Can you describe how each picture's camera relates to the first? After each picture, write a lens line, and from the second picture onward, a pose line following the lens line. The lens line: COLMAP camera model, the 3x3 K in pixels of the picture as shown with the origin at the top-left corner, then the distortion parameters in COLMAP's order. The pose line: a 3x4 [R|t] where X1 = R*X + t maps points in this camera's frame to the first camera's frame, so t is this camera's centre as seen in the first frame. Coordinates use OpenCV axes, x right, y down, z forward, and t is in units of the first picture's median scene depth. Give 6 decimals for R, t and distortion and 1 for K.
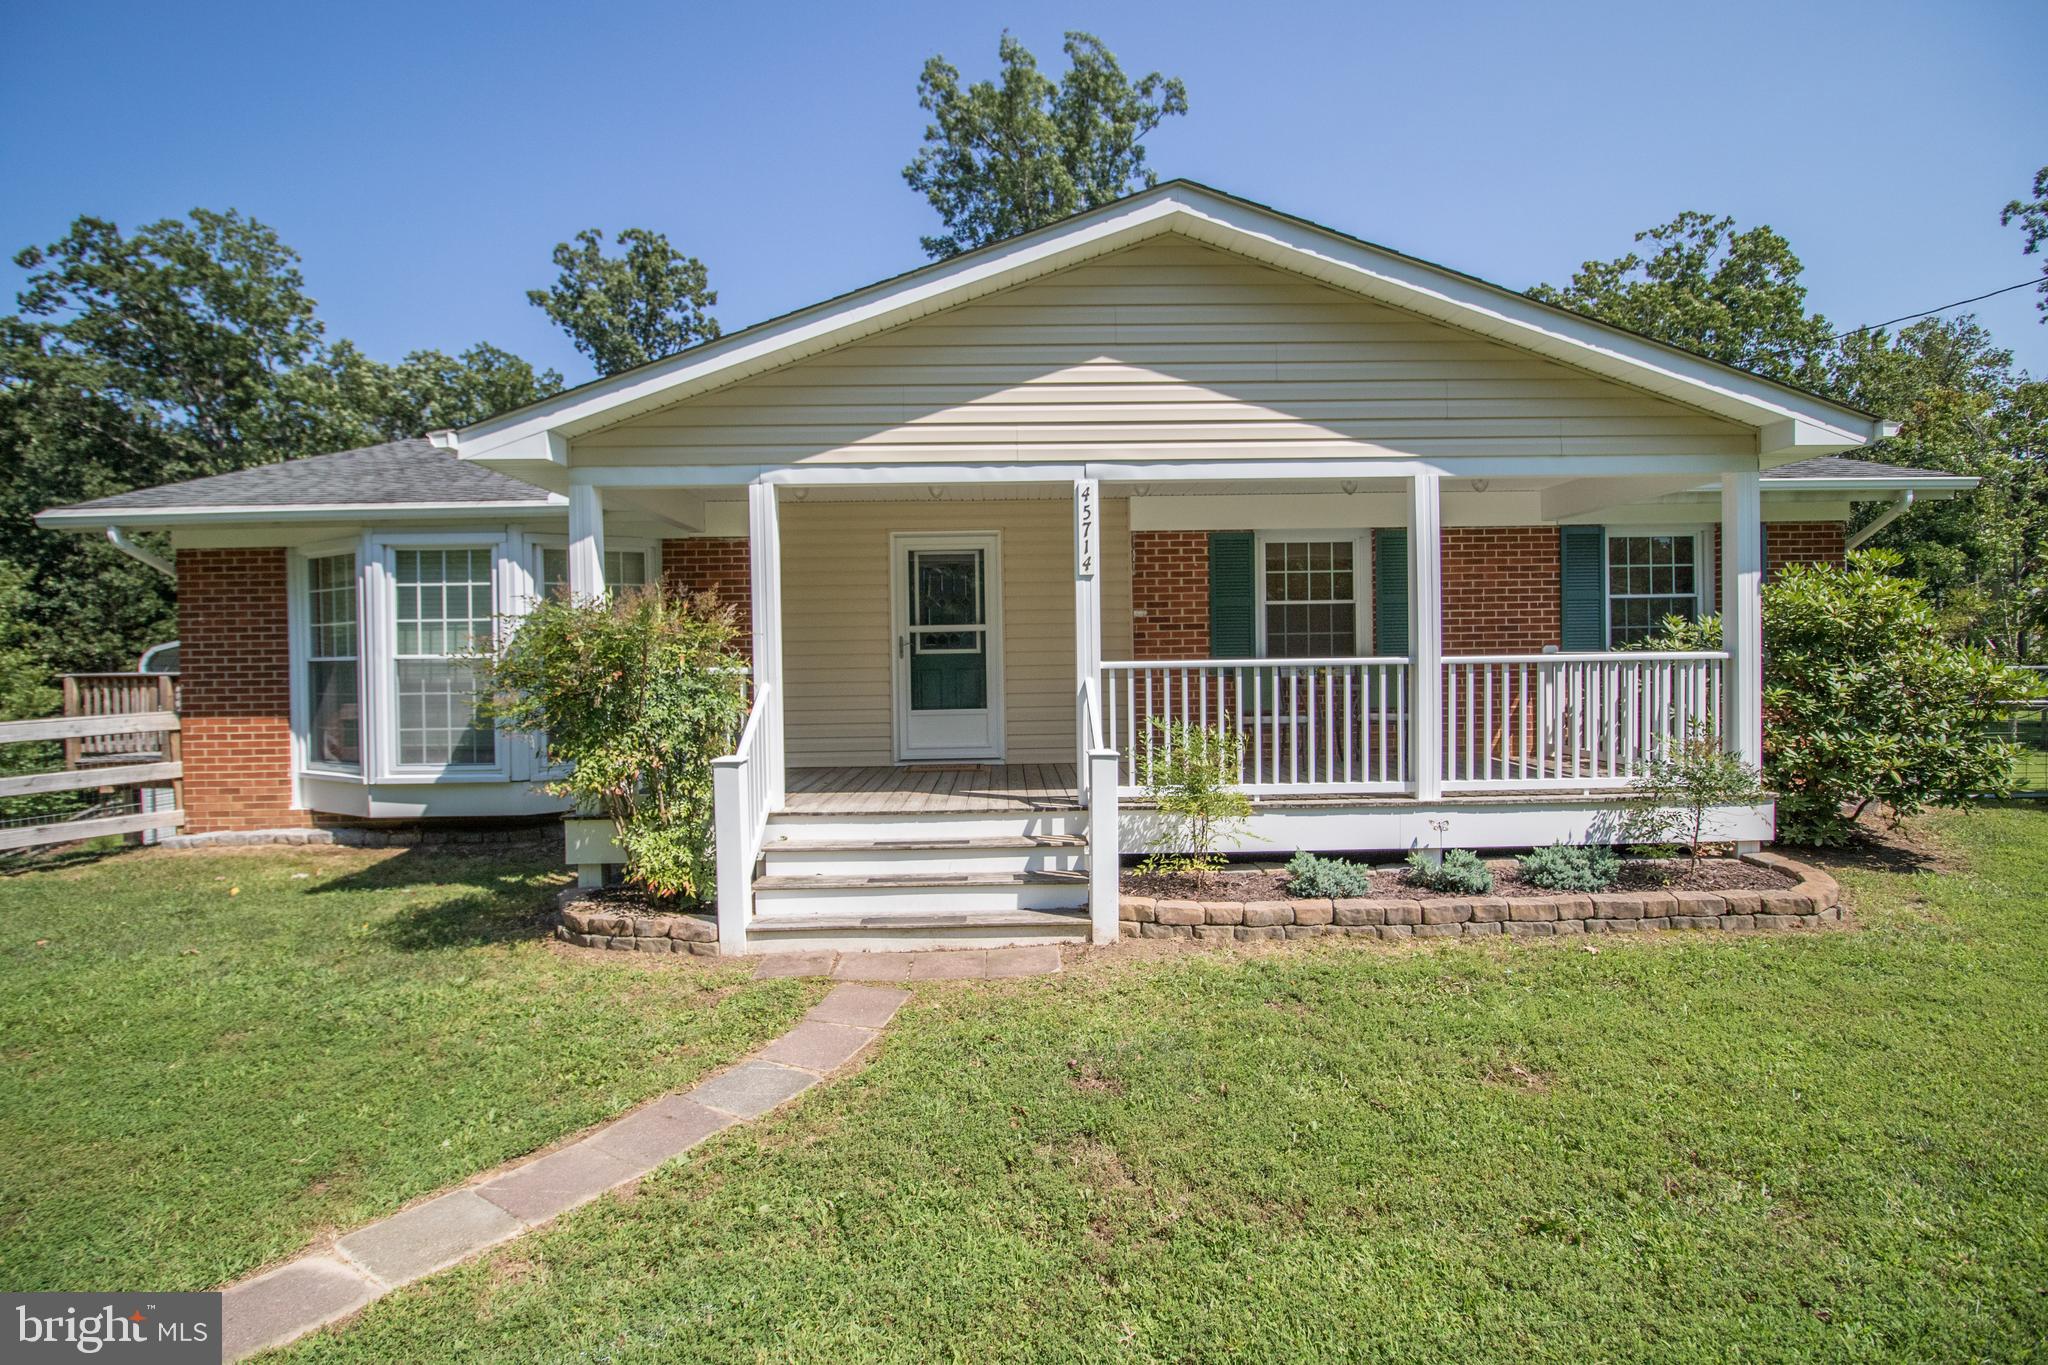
lens RADIAL K [[947.6, 0, 1029.5], [0, 947.6, 677.0], [0, 0, 1]] dist [-0.007376, -0.007336]
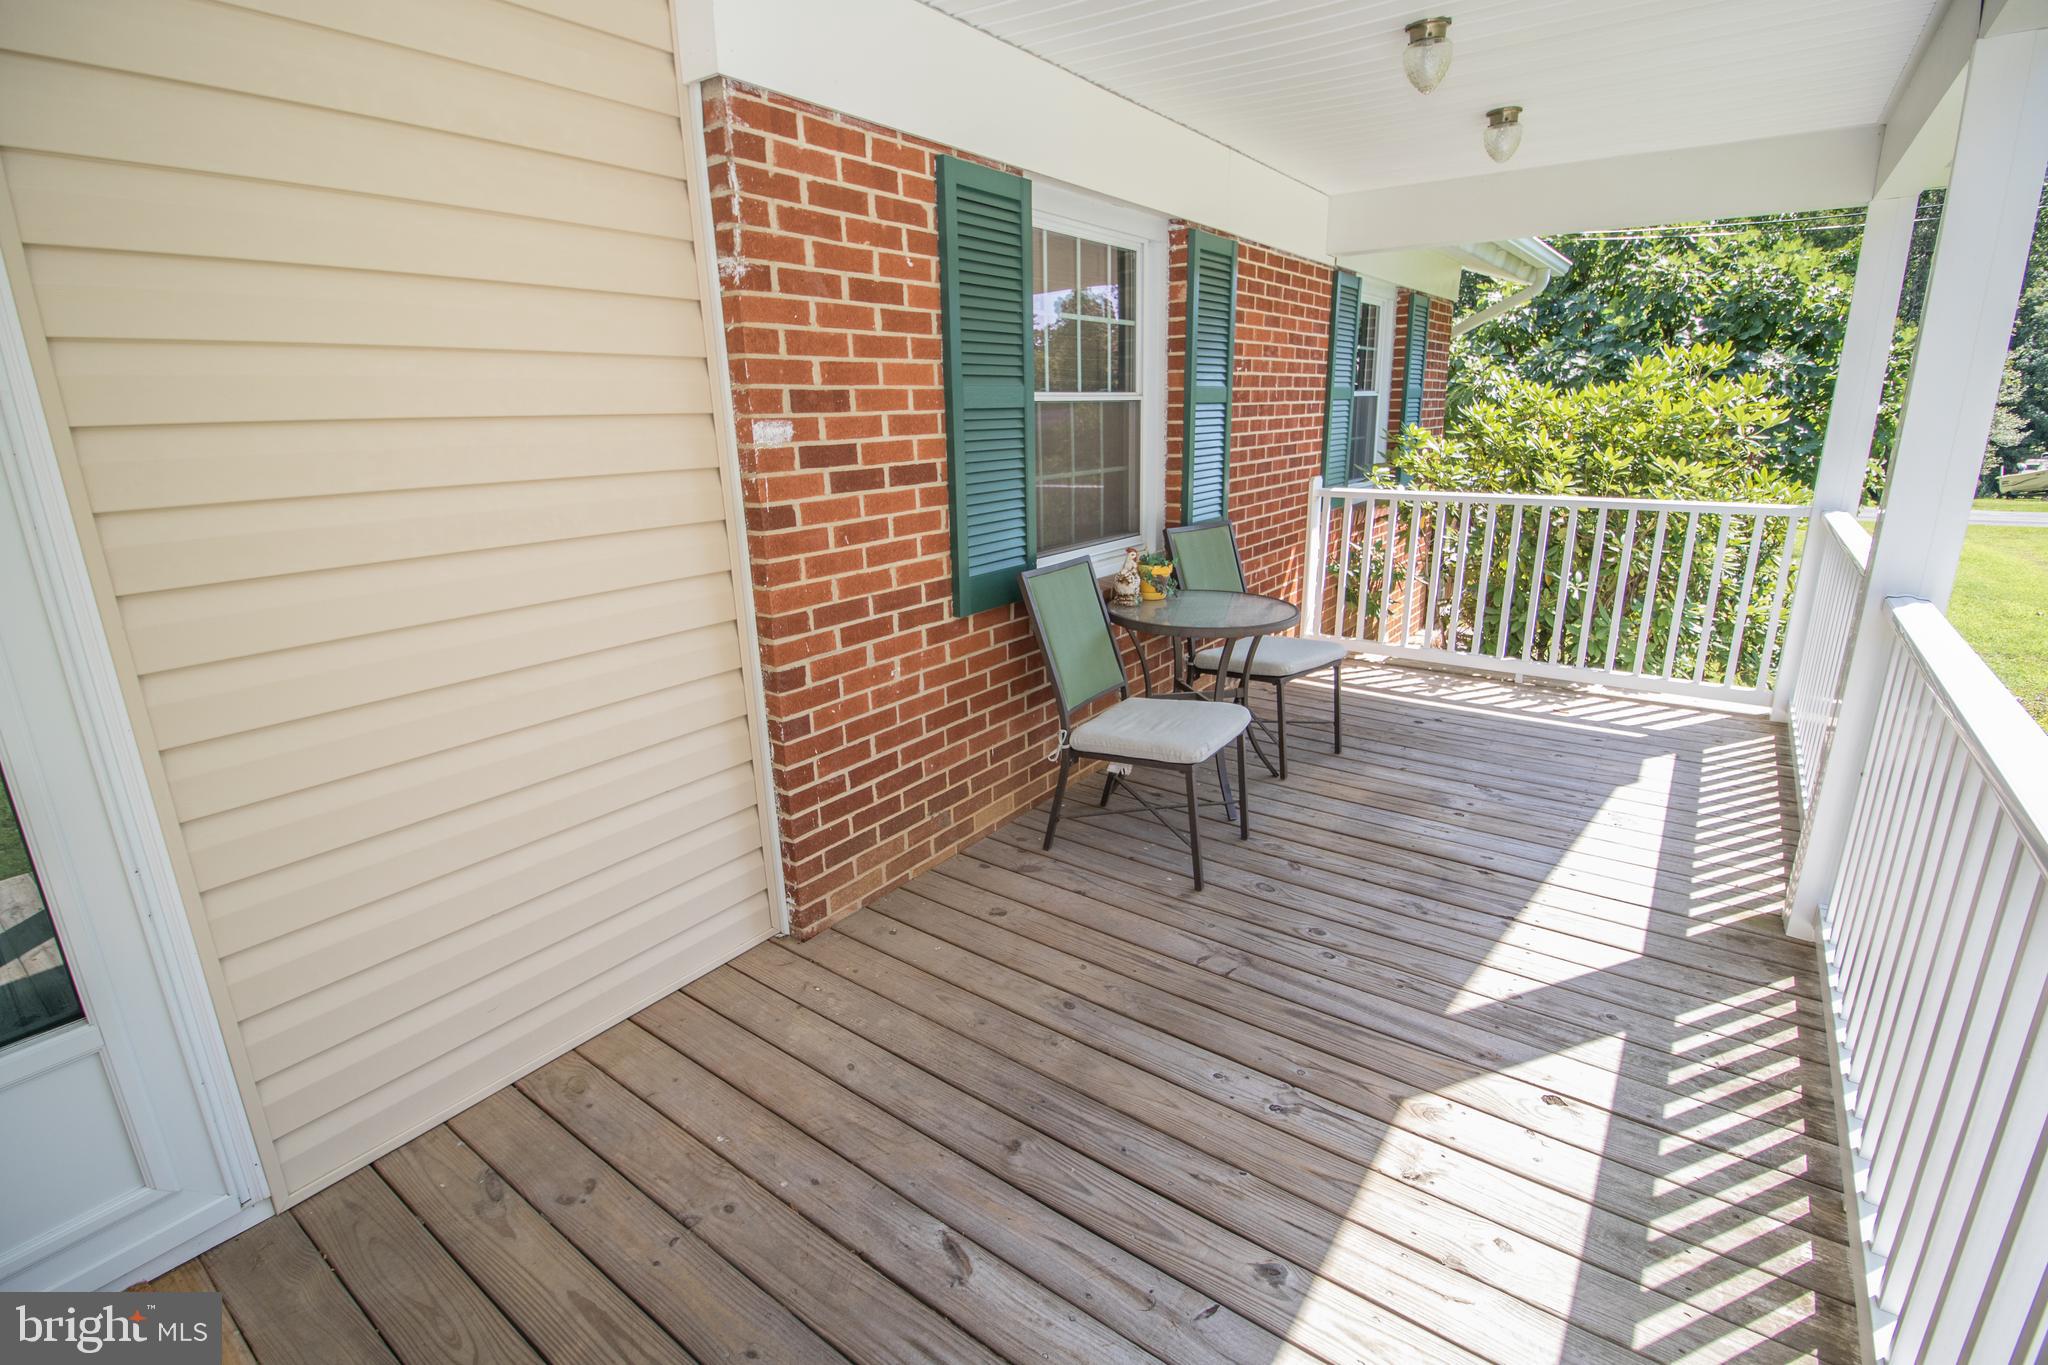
lens RADIAL K [[947.6, 0, 1024.7], [0, 947.6, 682.8], [0, 0, 1]] dist [-0.007376, -0.007336]
pose [[0.605185, -0.214086, 0.766758, -0.058331], [0.019177, 0.966802, 0.254804, -0.065937], [-0.795854, -0.139500, 0.589200, 0.778060]]
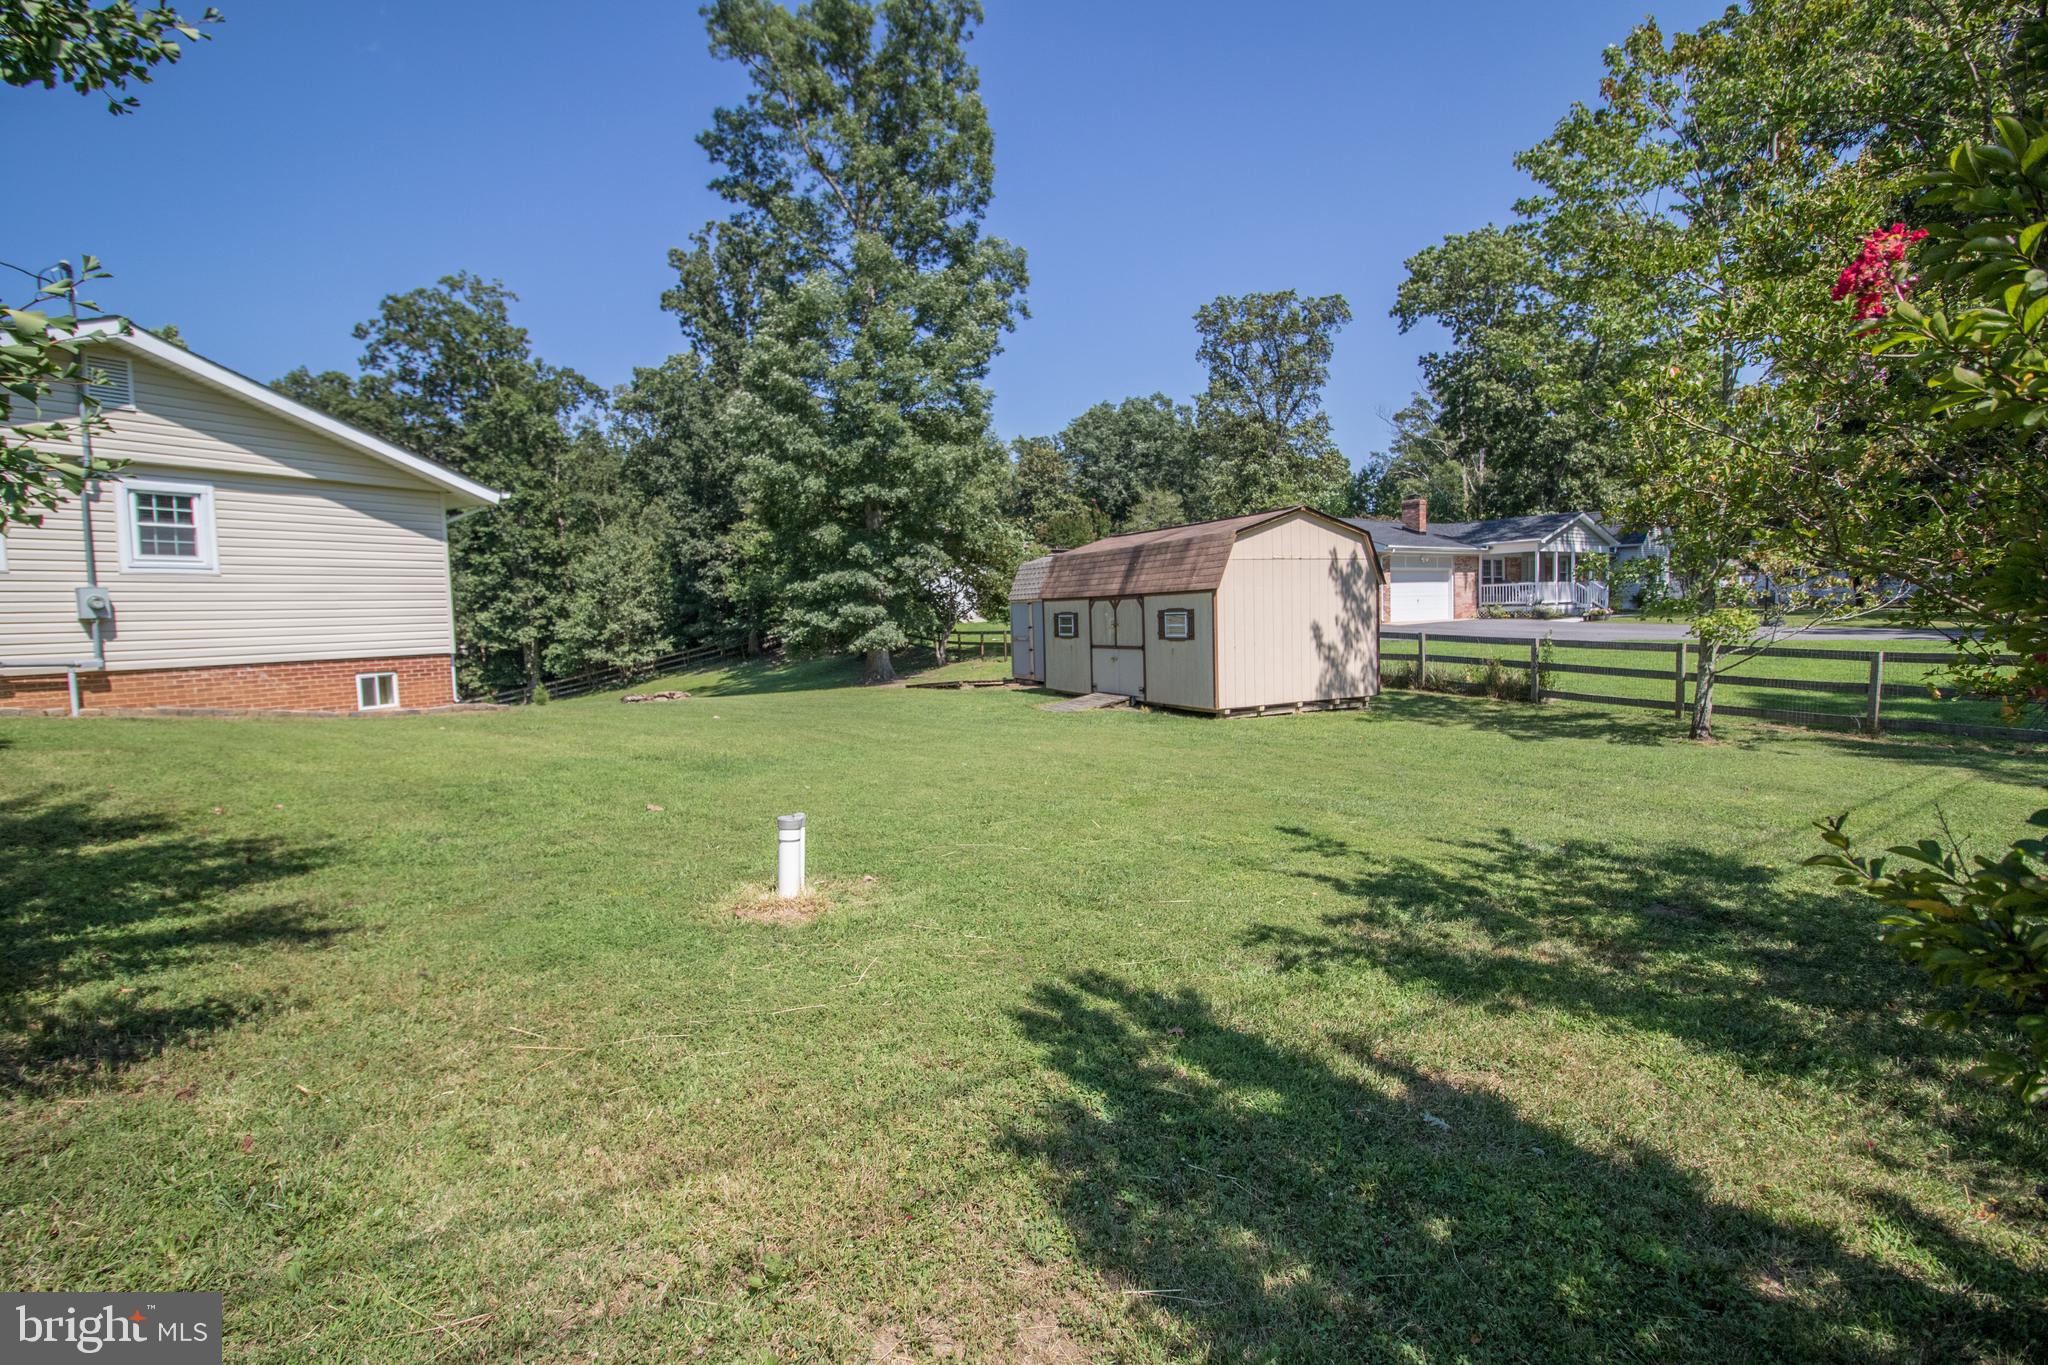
lens RADIAL K [[947.6, 0, 1031.4], [0, 947.6, 672.9], [0, 0, 1]] dist [-0.007376, -0.007336]
pose [[0.876486, 0.018493, -0.481072, 2.671062], [0.007133, 0.998653, 0.051386, 0.039152], [0.481374, -0.048471, 0.875174, 0.982992]]
